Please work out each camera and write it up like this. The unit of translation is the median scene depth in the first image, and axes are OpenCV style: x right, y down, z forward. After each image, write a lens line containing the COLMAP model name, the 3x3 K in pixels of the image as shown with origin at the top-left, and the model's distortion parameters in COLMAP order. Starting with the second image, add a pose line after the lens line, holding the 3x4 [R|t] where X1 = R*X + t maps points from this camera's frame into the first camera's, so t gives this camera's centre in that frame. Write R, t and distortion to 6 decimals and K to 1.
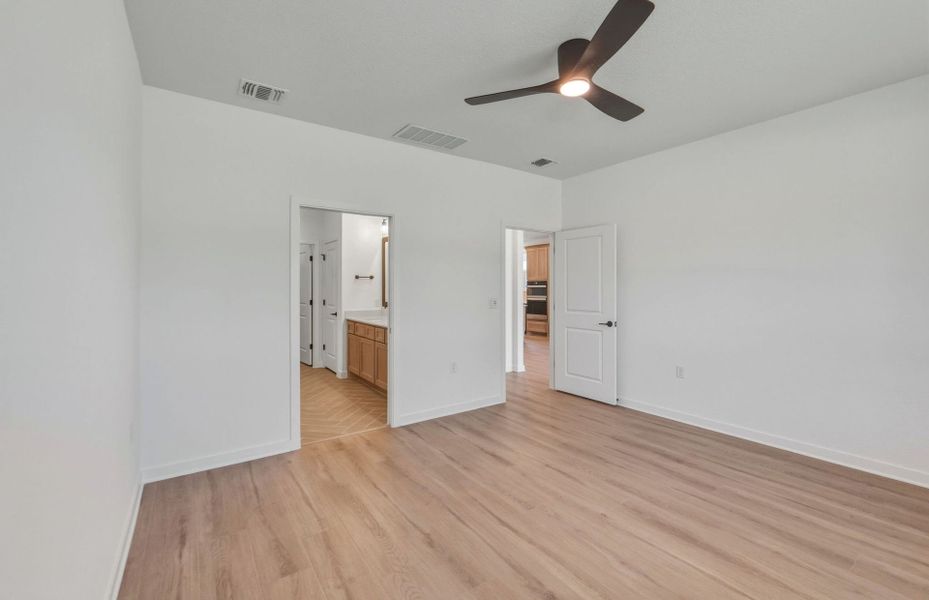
lens RADIAL K [[388.9, 0, 465.2], [0, 388.9, 287.8], [0, 0, 1]] dist [-0.005883, -0.001670]
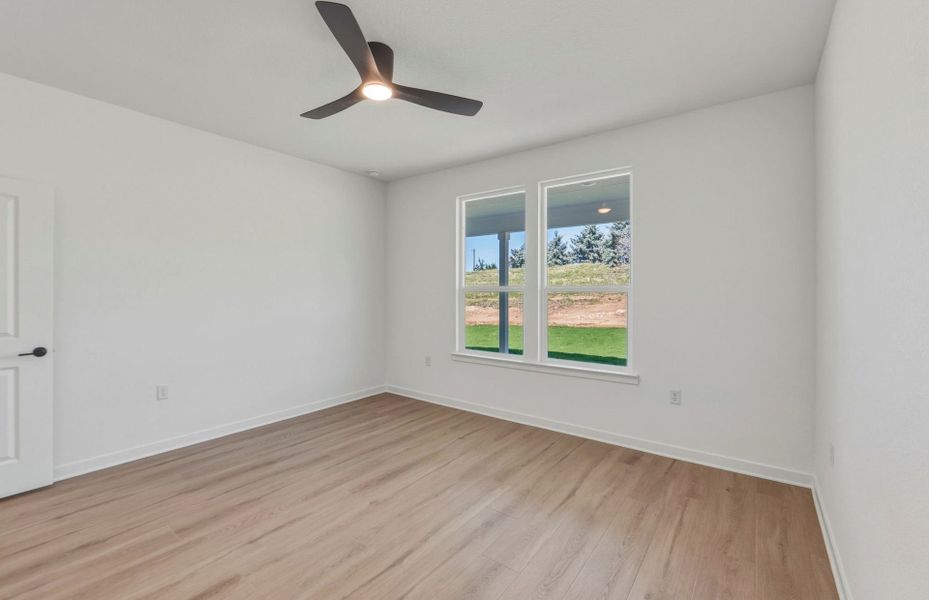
lens RADIAL K [[388.9, 0, 472.6], [0, 388.9, 292.7], [0, 0, 1]] dist [-0.005883, -0.001670]
pose [[-0.316196, -0.002410, 0.948691, -0.627212], [0.000819, 0.999996, 0.002813, 0.002744], [-0.948694, 0.001667, -0.316192, 0.903456]]
